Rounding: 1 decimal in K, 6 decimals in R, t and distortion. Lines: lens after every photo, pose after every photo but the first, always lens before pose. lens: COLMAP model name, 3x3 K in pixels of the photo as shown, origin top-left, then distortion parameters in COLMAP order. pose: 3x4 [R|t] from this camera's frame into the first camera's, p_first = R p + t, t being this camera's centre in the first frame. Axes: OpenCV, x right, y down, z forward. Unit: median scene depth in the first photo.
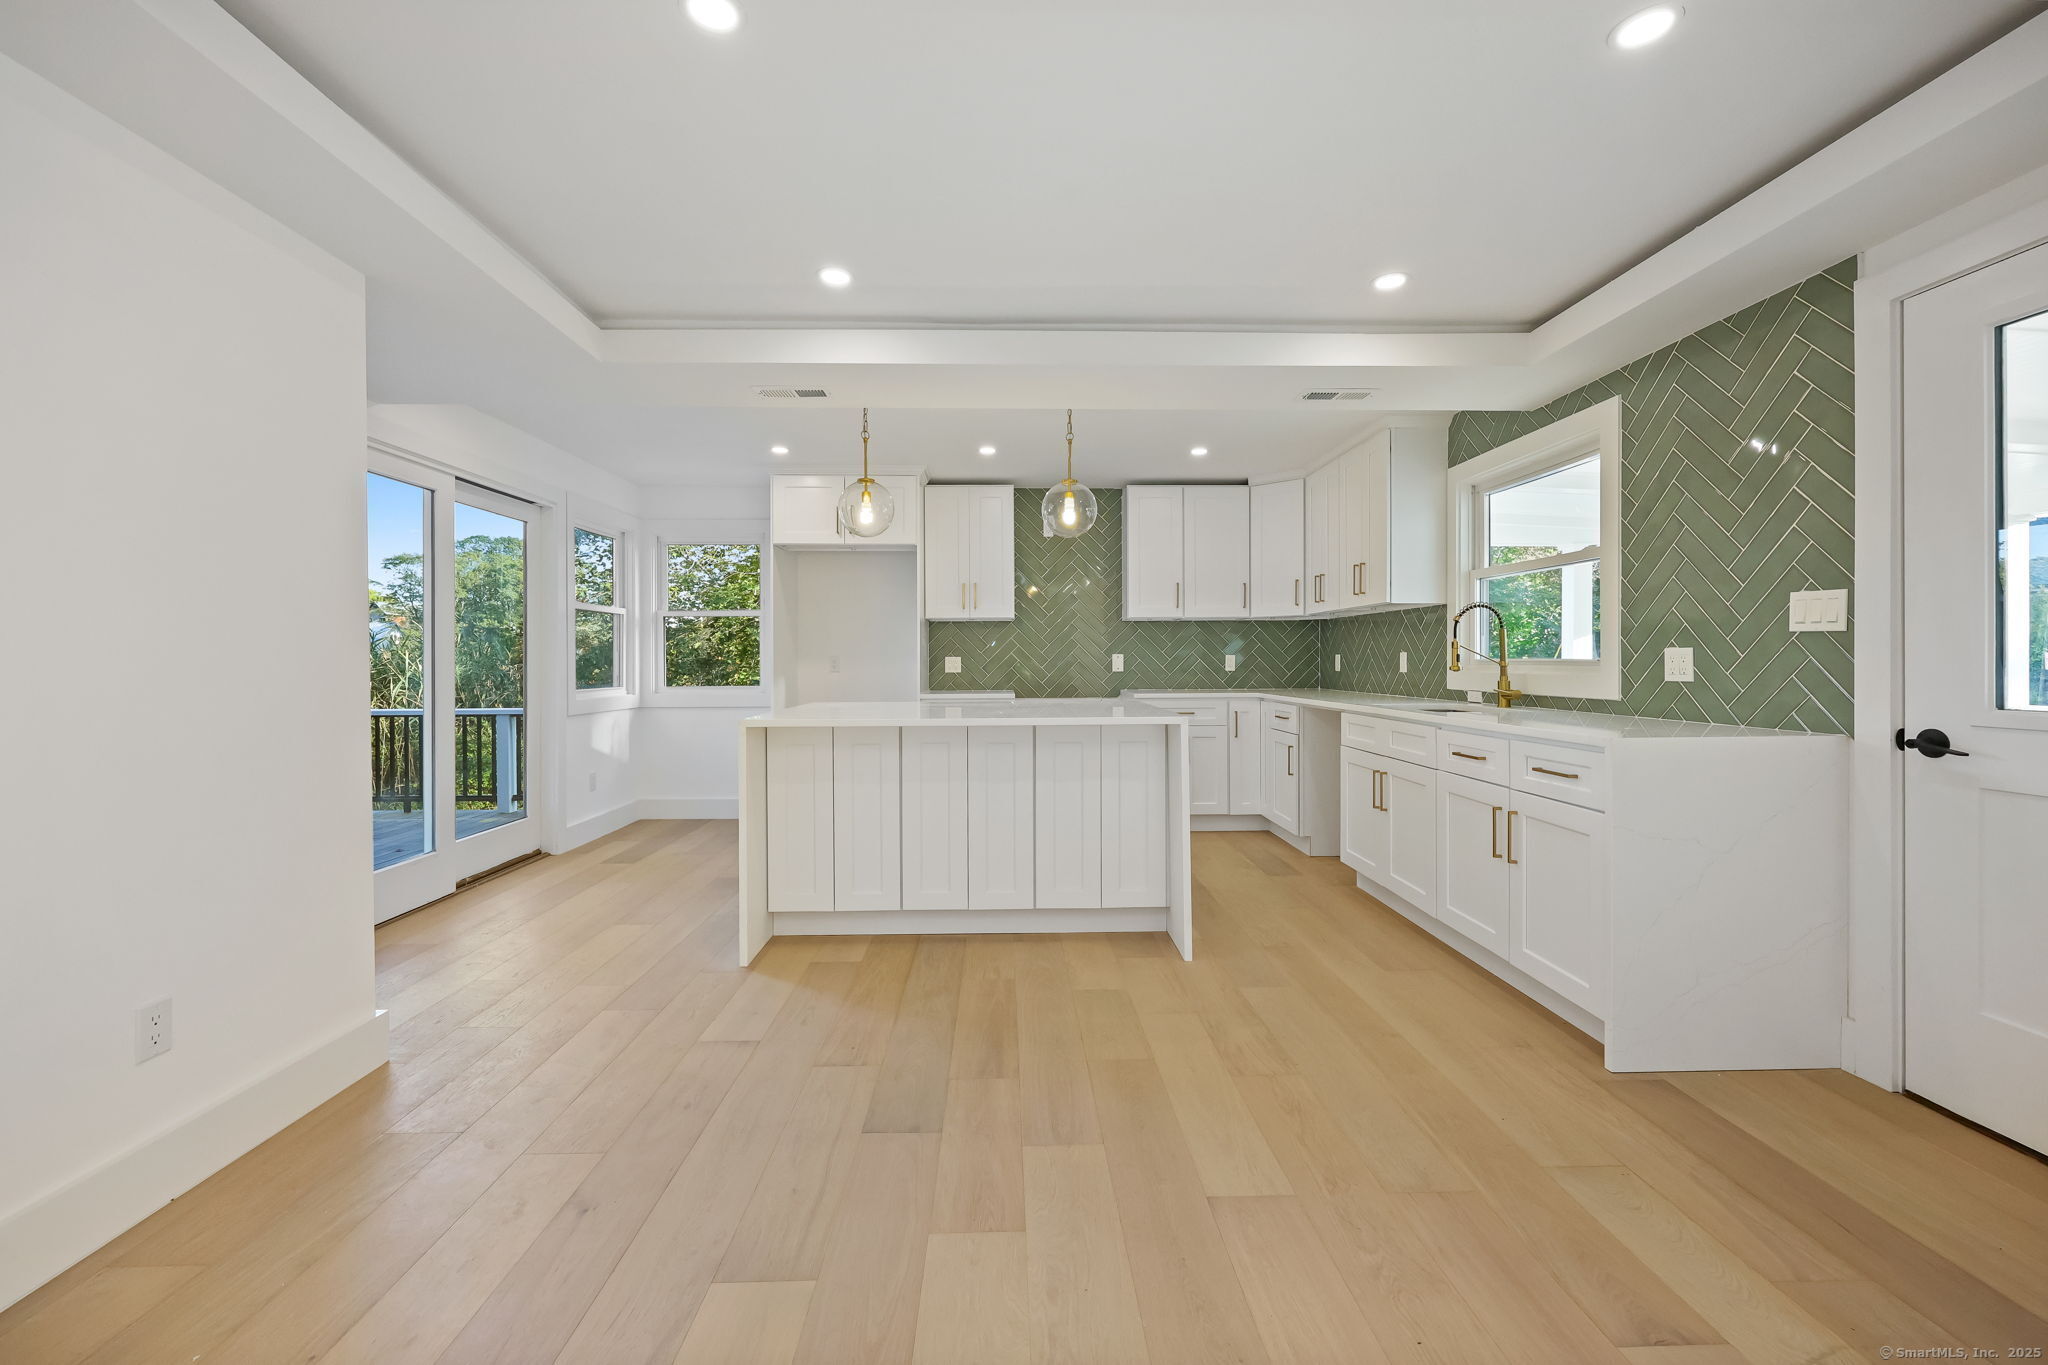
lens RADIAL K [[838.9, 0, 1019.6], [0, 838.9, 672.1], [0, 0, 1]] dist [0.002213, 0.000272]
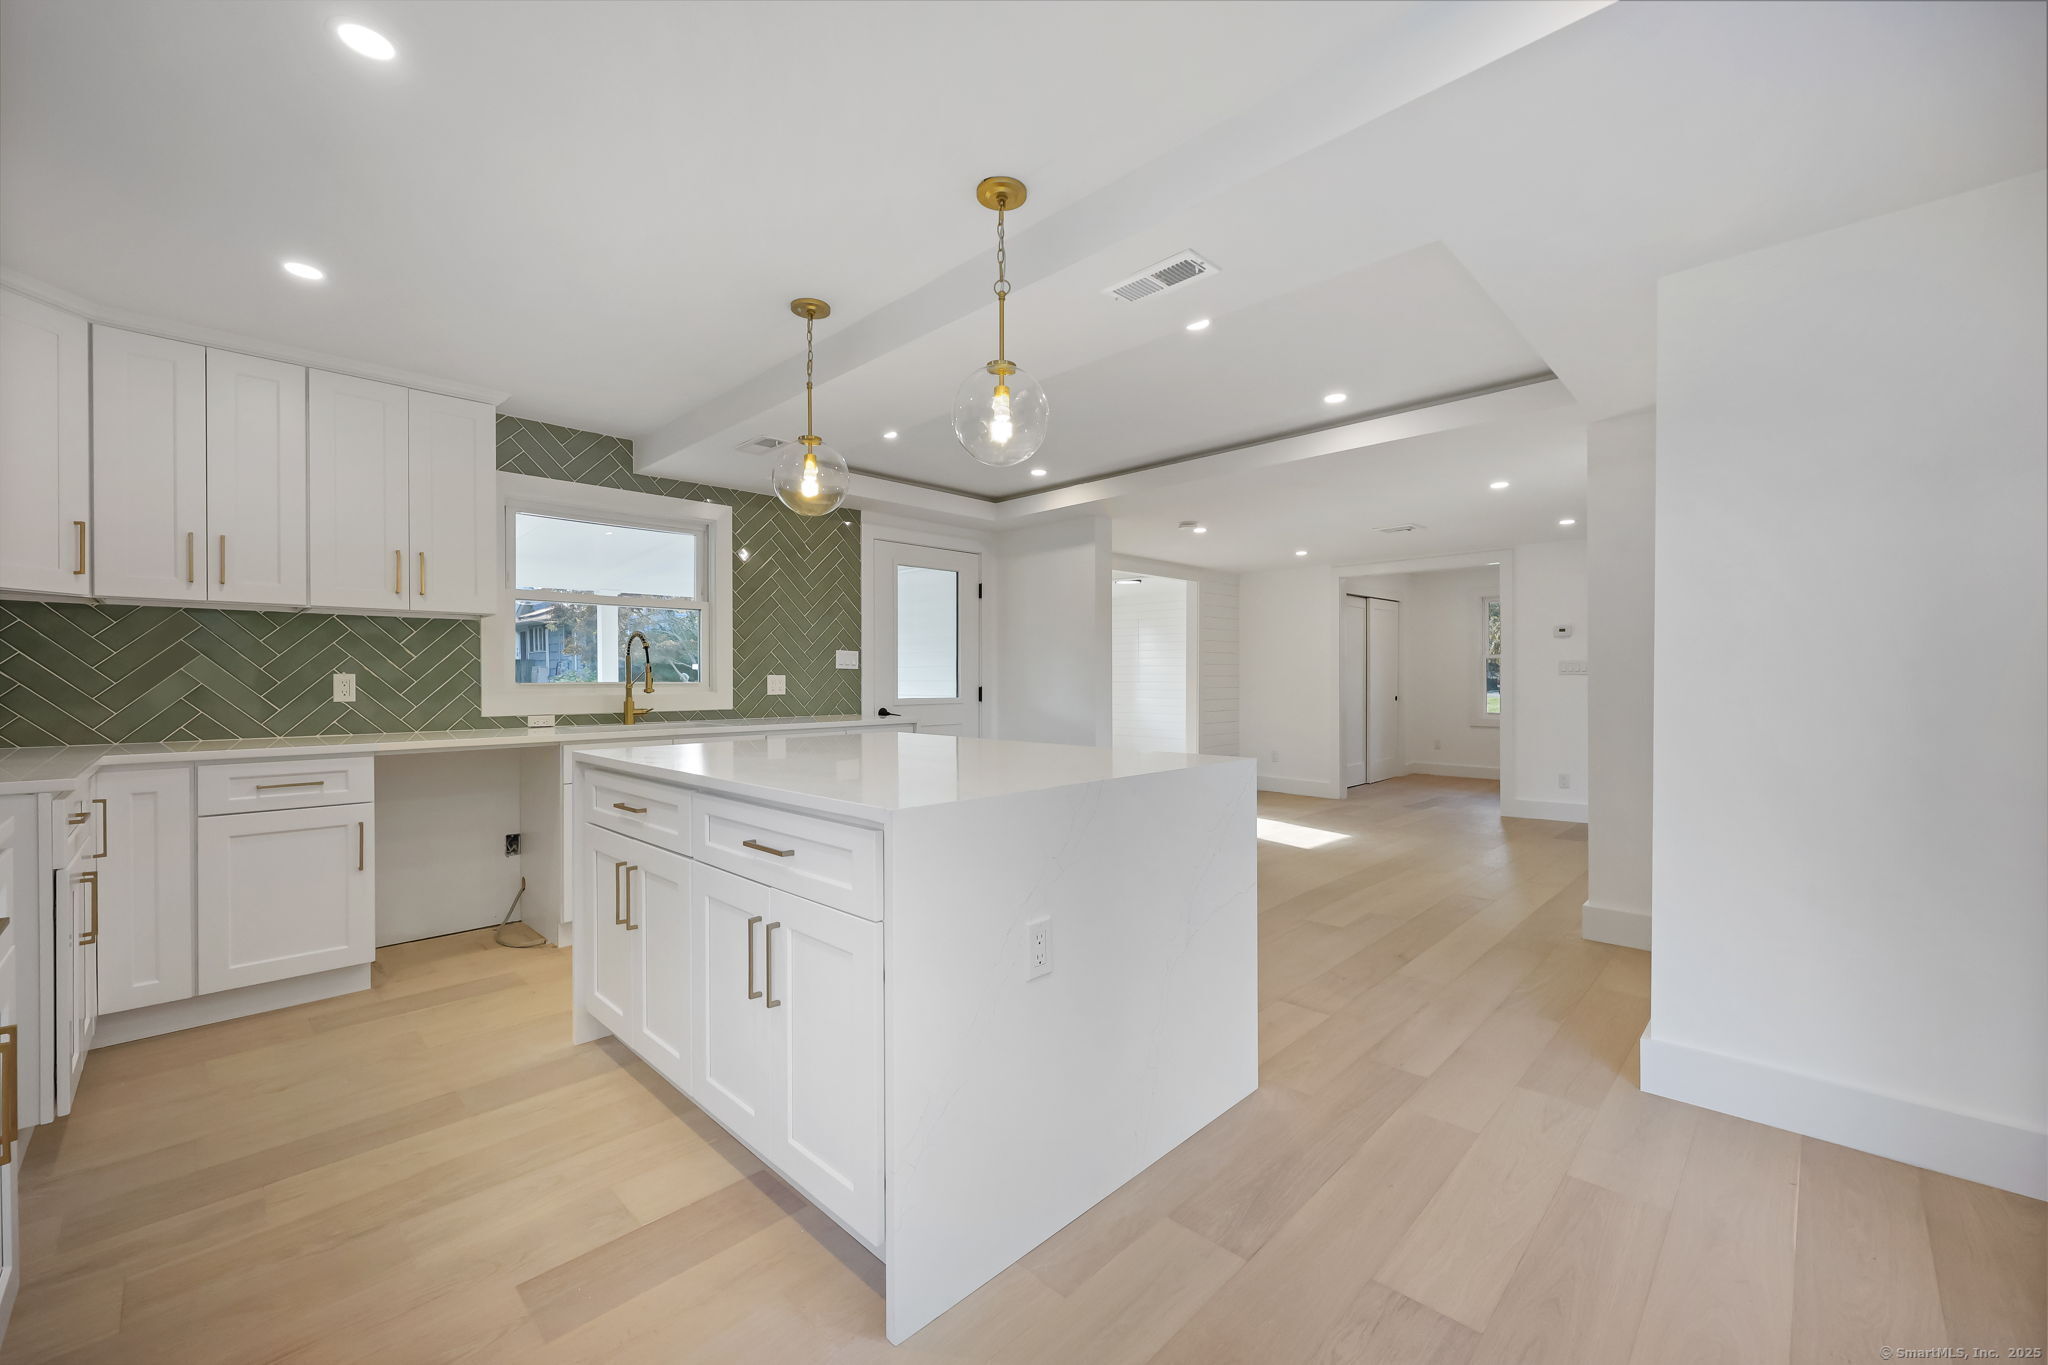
lens RADIAL K [[818.8, 0, 1032.6], [0, 818.8, 680.5], [0, 0, 1]] dist [-0.000829, -0.000064]
pose [[-0.704497, 0.007237, 0.709670, -0.561659], [0.017394, 0.999824, 0.007072, -0.014839], [-0.709494, 0.017326, -0.704499, 1.301479]]
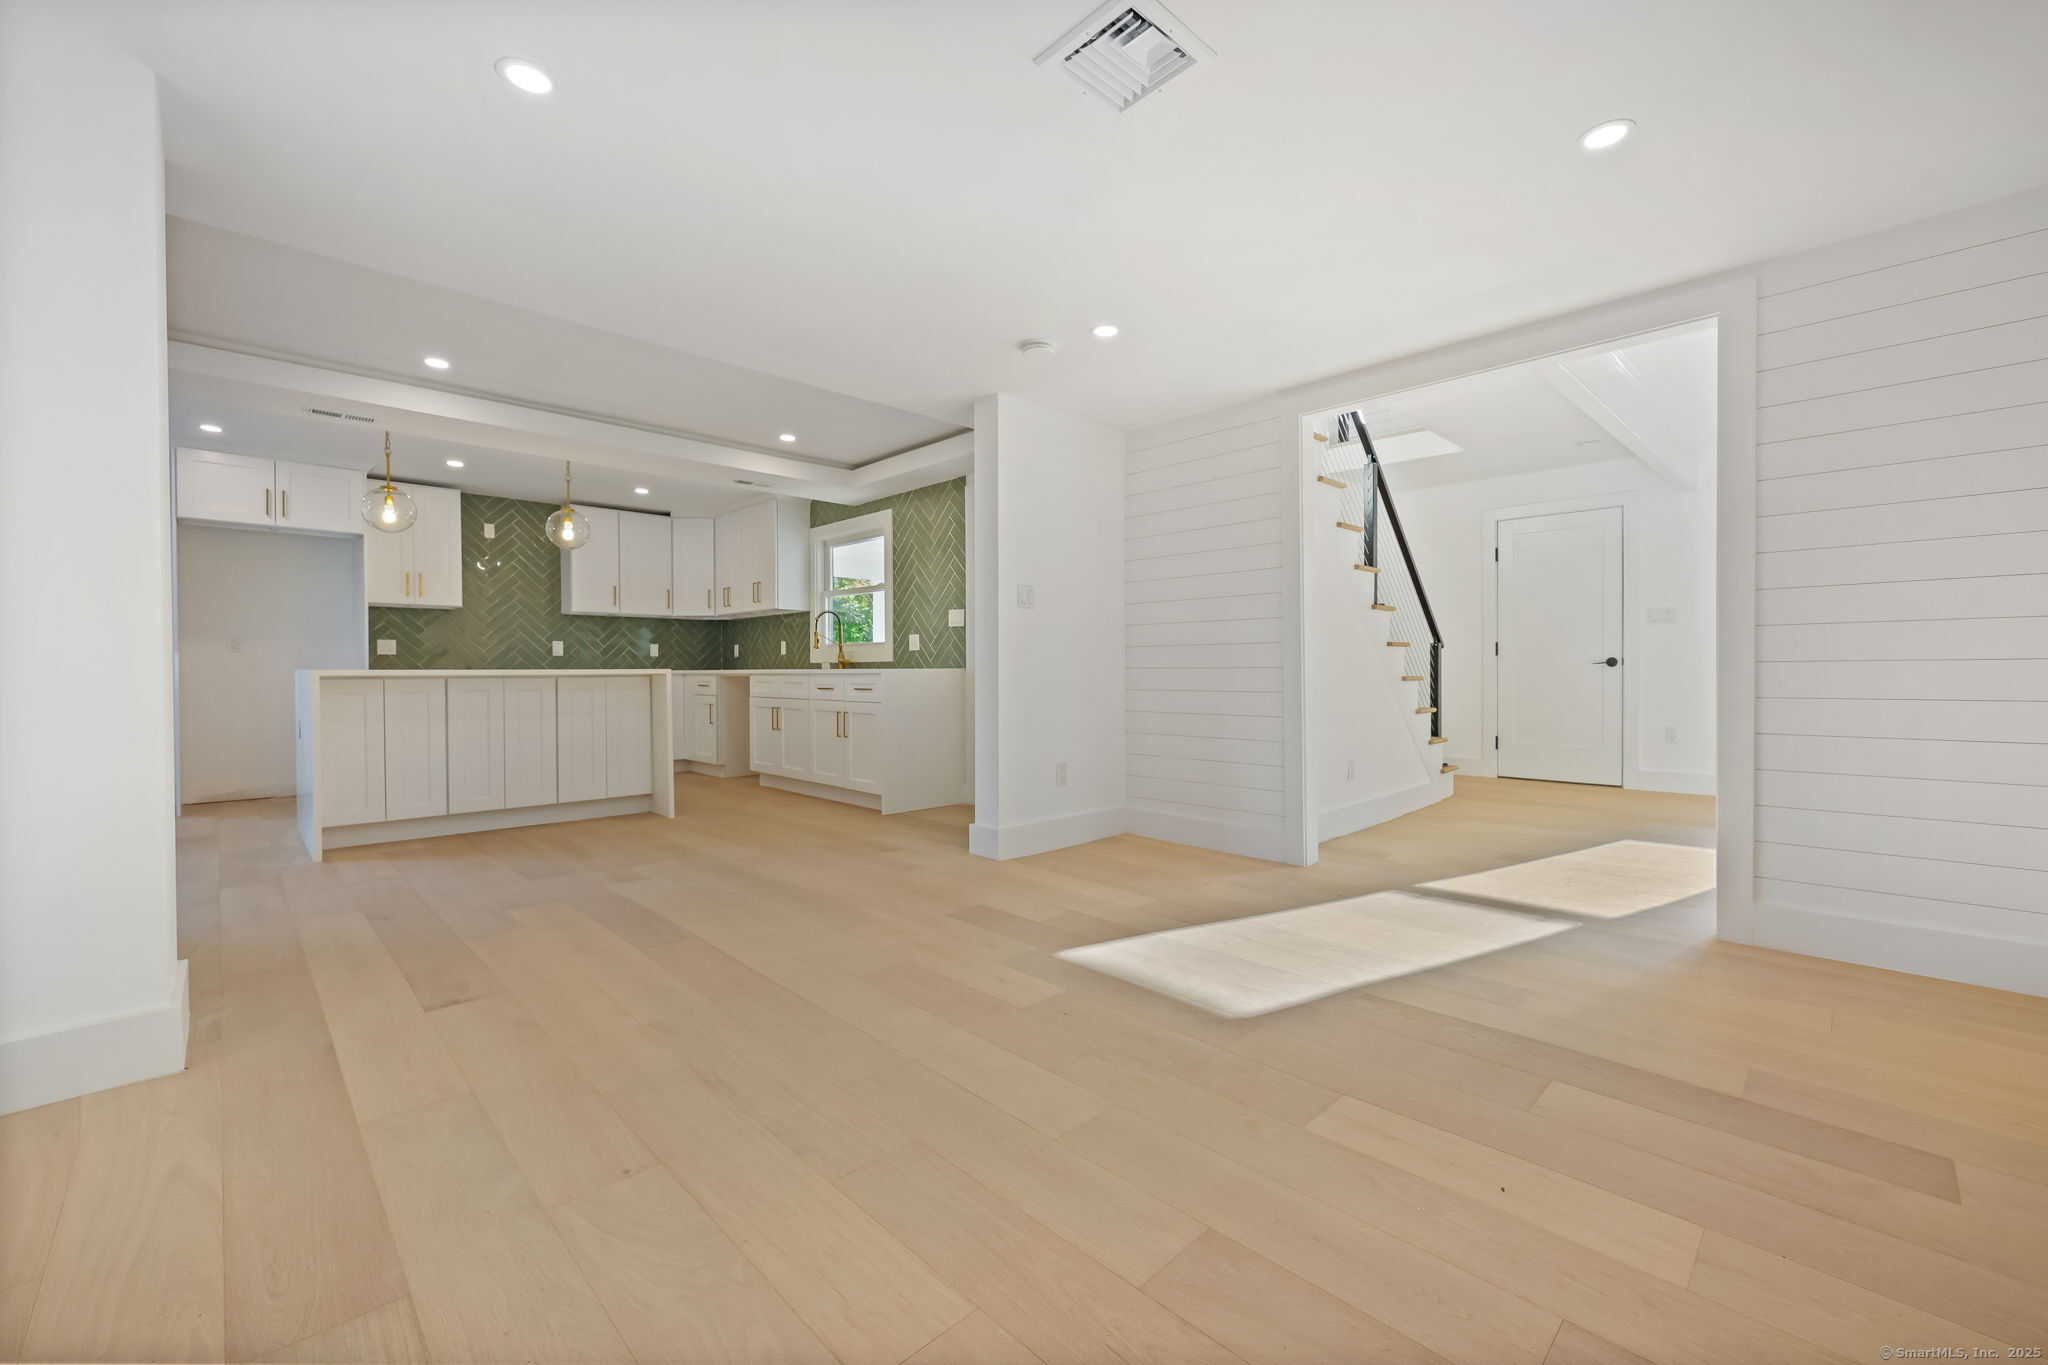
lens RADIAL K [[838.9, 0, 1019.6], [0, 838.9, 672.1], [0, 0, 1]] dist [0.002213, 0.000272]
pose [[0.741716, 0.001289, 0.670713, -0.313834], [0.008503, 0.999900, -0.011324, 0.066387], [-0.670660, 0.014102, 0.741630, -0.535598]]
